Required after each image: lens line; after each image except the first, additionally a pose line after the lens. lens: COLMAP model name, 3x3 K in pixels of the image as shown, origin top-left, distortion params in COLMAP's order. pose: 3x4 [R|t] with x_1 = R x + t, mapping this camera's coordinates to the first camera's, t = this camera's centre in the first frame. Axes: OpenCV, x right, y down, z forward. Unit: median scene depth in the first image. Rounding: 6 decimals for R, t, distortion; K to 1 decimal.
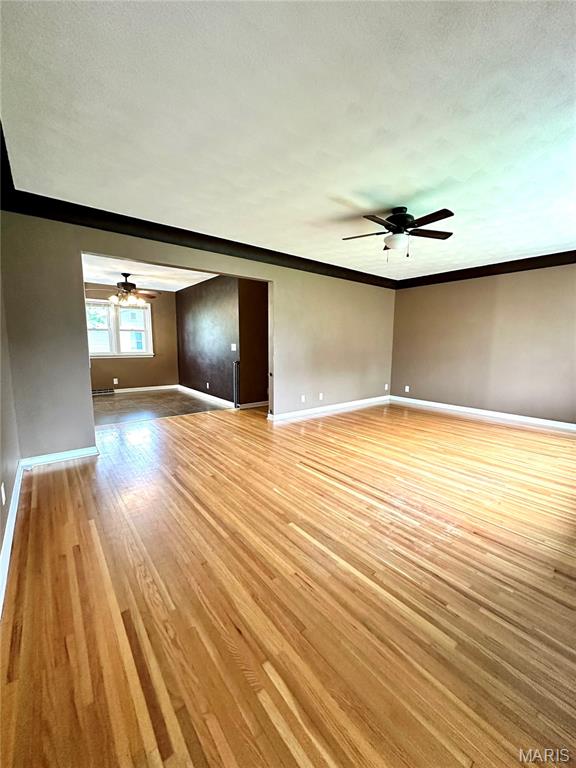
lens RADIAL K [[305.8, 0, 288.0], [0, 305.8, 384.0], [0, 0, 1]] dist [-0.000939, 0.000034]
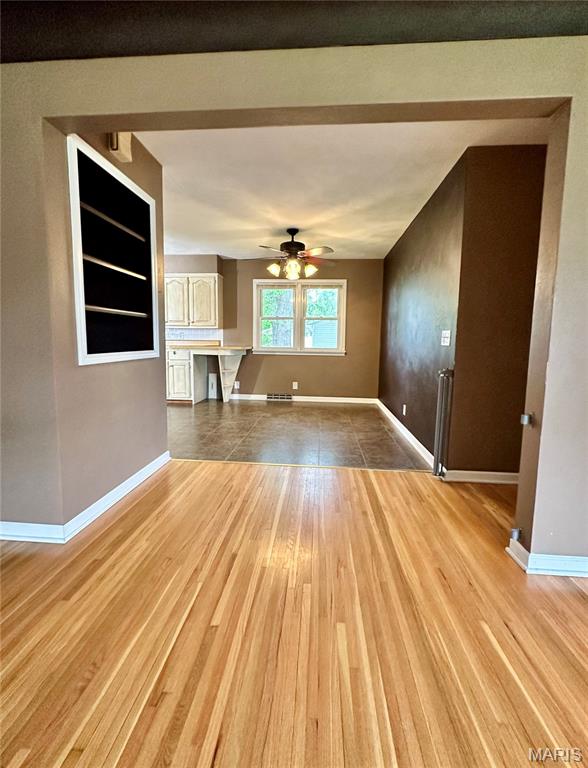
lens RADIAL K [[330.0, 0, 294.0], [0, 330.0, 384.0], [0, 0, 1]] dist [-0.000818, -0.000097]
pose [[0.732790, 0.088882, -0.674625, -0.009255], [-0.096020, 0.995019, 0.026795, -0.041682], [0.673646, 0.045143, 0.737674, 0.462579]]
